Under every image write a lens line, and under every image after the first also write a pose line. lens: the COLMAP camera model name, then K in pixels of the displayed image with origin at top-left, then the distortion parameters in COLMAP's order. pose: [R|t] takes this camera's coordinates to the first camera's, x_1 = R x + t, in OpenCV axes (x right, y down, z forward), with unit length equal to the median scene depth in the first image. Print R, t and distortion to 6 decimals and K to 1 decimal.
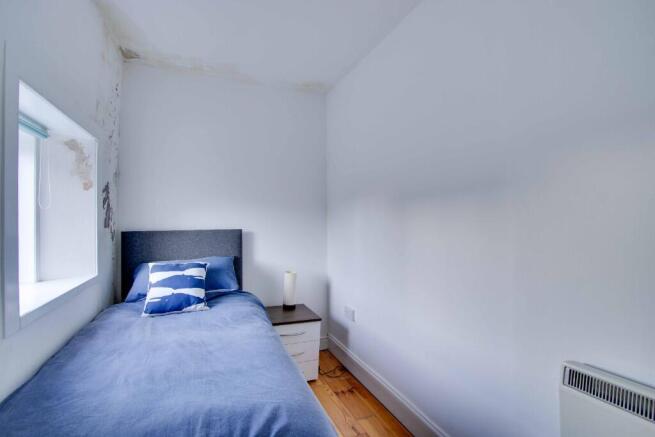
lens RADIAL K [[310.8, 0, 326.6], [0, 310.8, 212.9], [0, 0, 1]] dist [0.001008, 0.000496]
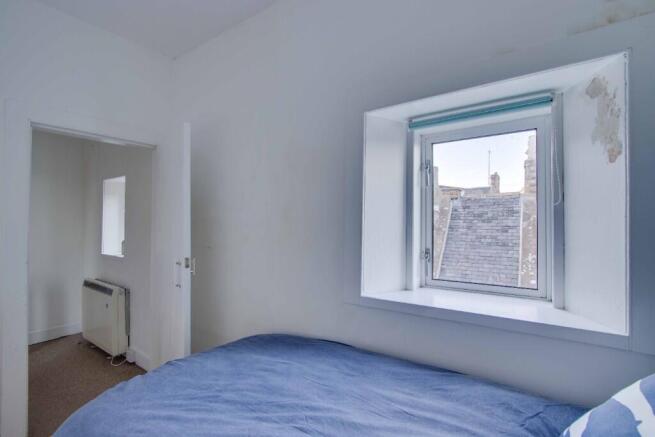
lens RADIAL K [[310.8, 0, 326.6], [0, 310.8, 212.9], [0, 0, 1]] dist [0.001008, 0.000496]
pose [[-0.842760, 0.008415, -0.538224, -0.094516], [0.027043, 0.999277, -0.026720, 0.011674], [0.537610, -0.037073, -0.842378, 1.202825]]
